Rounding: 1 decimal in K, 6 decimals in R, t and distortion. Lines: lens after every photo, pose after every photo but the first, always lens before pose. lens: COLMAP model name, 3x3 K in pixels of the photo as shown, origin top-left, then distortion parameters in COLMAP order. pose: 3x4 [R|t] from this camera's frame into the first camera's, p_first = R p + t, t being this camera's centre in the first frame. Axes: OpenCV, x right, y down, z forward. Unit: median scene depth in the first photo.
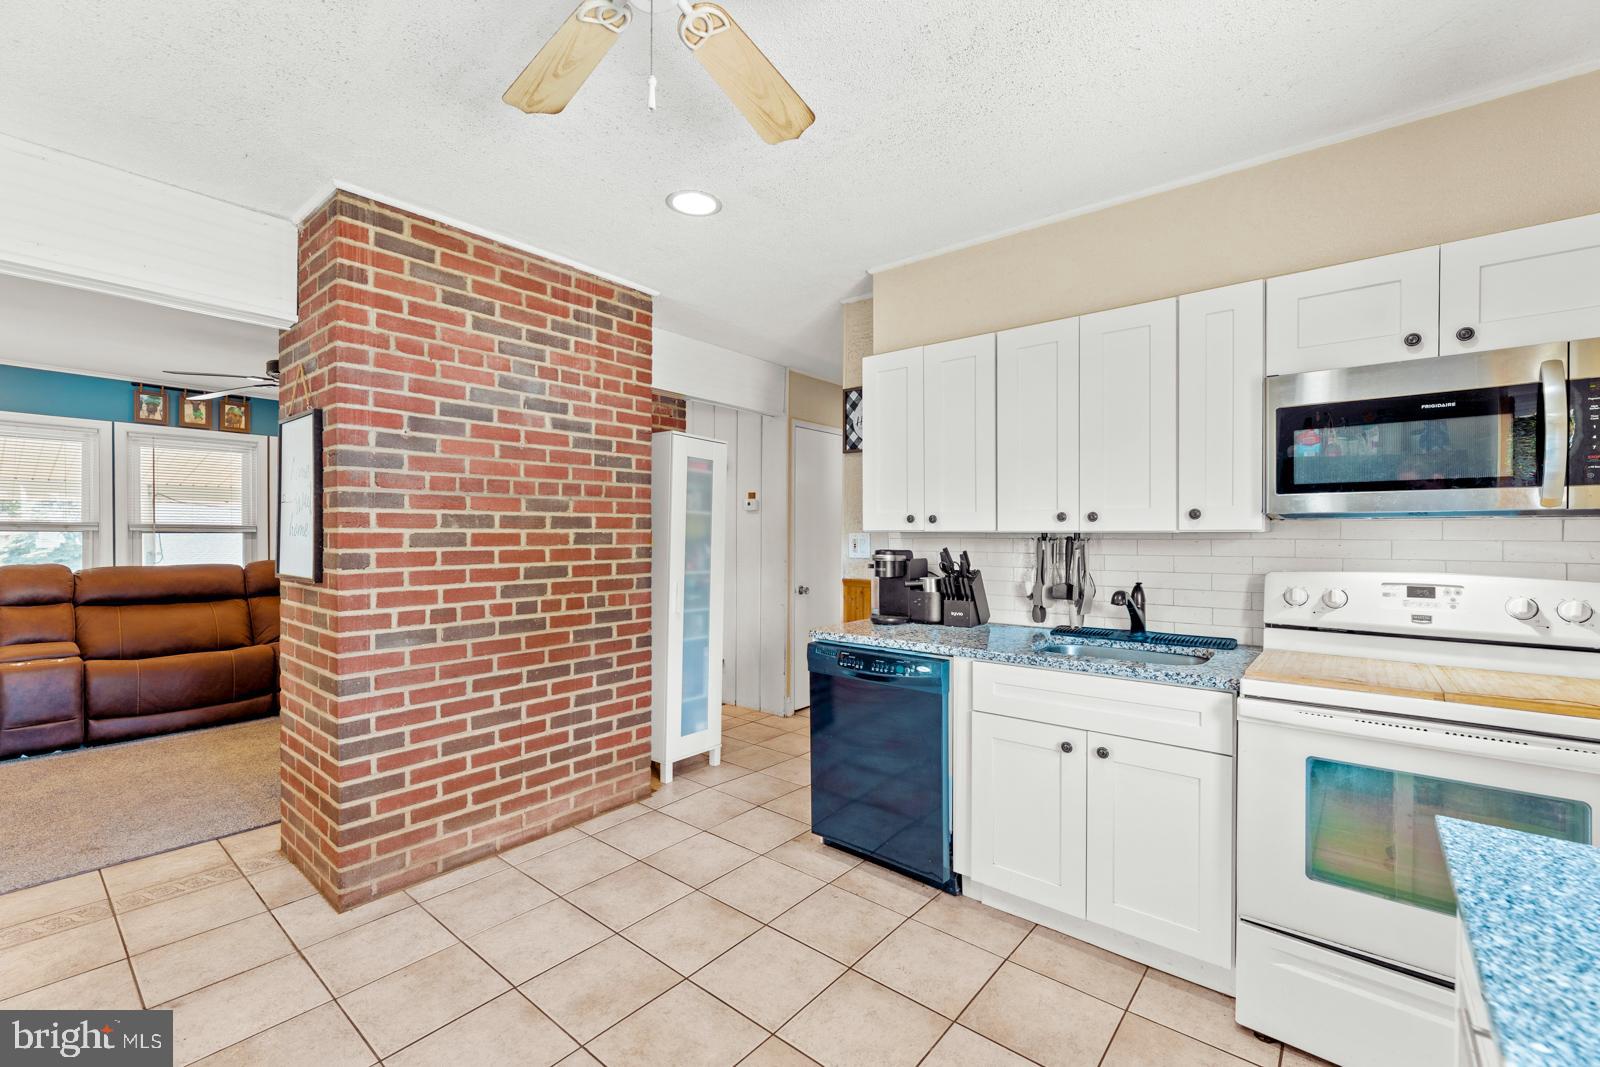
lens RADIAL K [[669.3, 0, 800.1], [0, 669.3, 539.9], [0, 0, 1]] dist [0.000919, 0.000086]
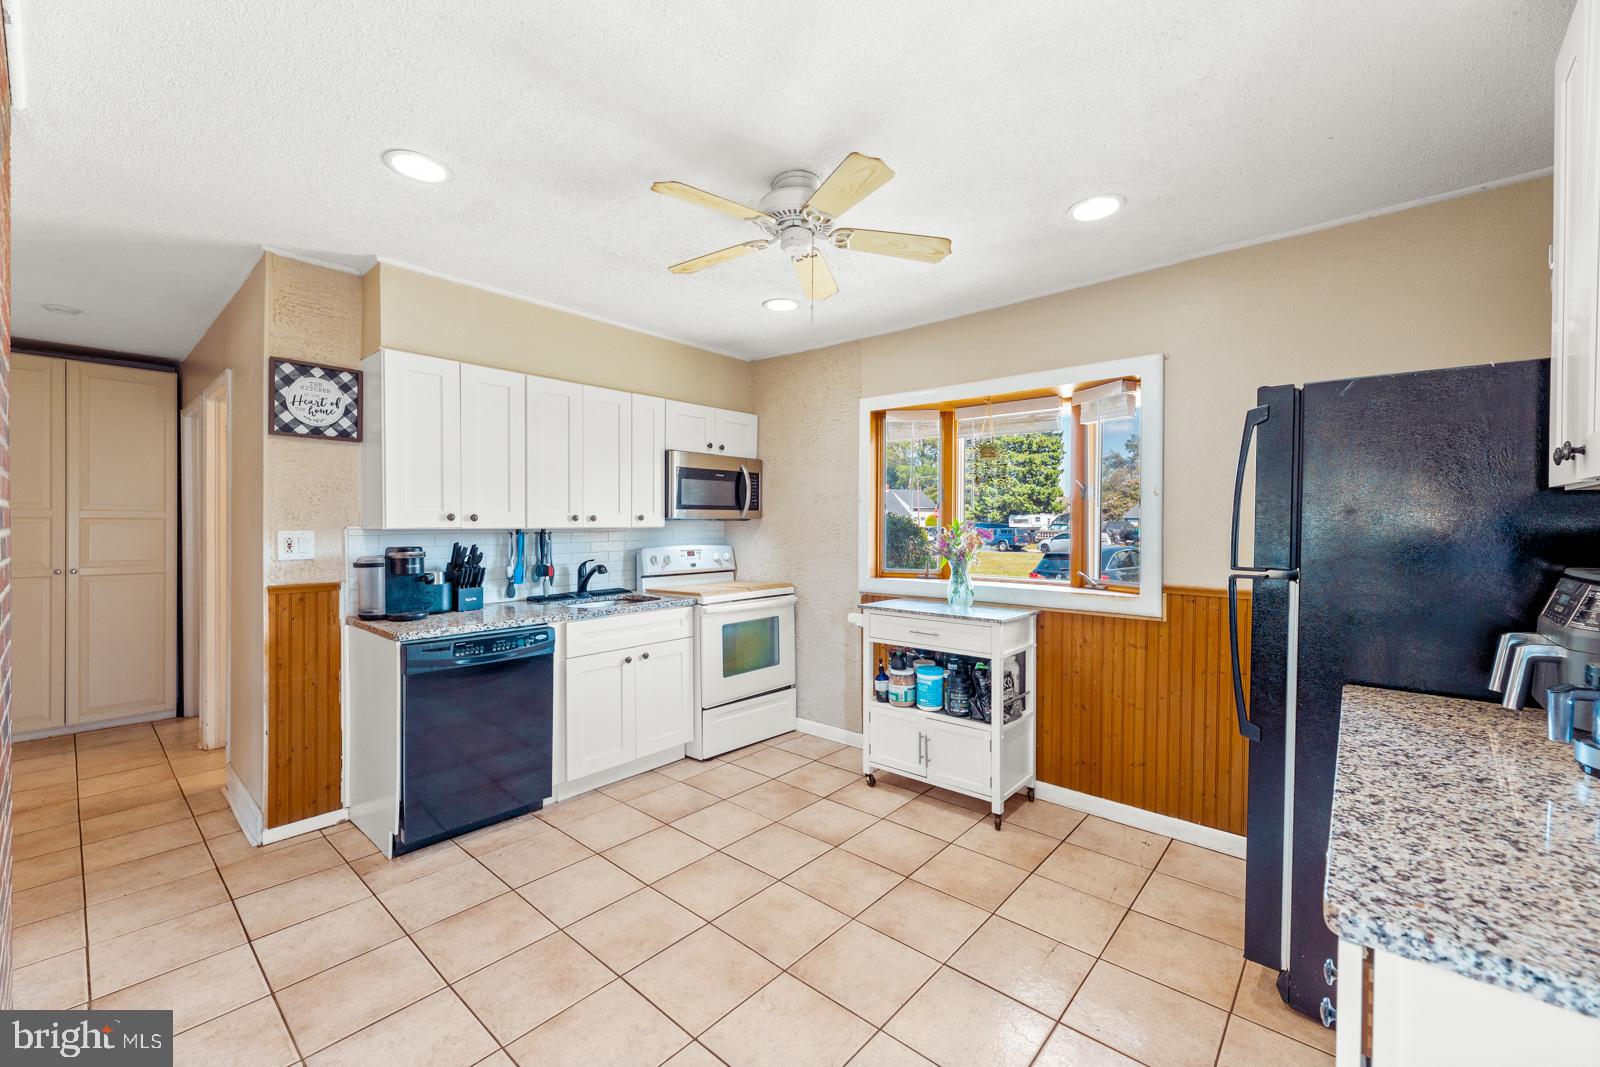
lens RADIAL K [[655.2, 0, 800.0], [0, 655.2, 533.5], [0, 0, 1]] dist [0.000583, 0.000052]
pose [[0.027011, -0.016921, 0.999492, -1.018342], [0.011961, 0.999791, 0.016602, -0.017669], [-0.999564, 0.011507, 0.027207, 0.460013]]
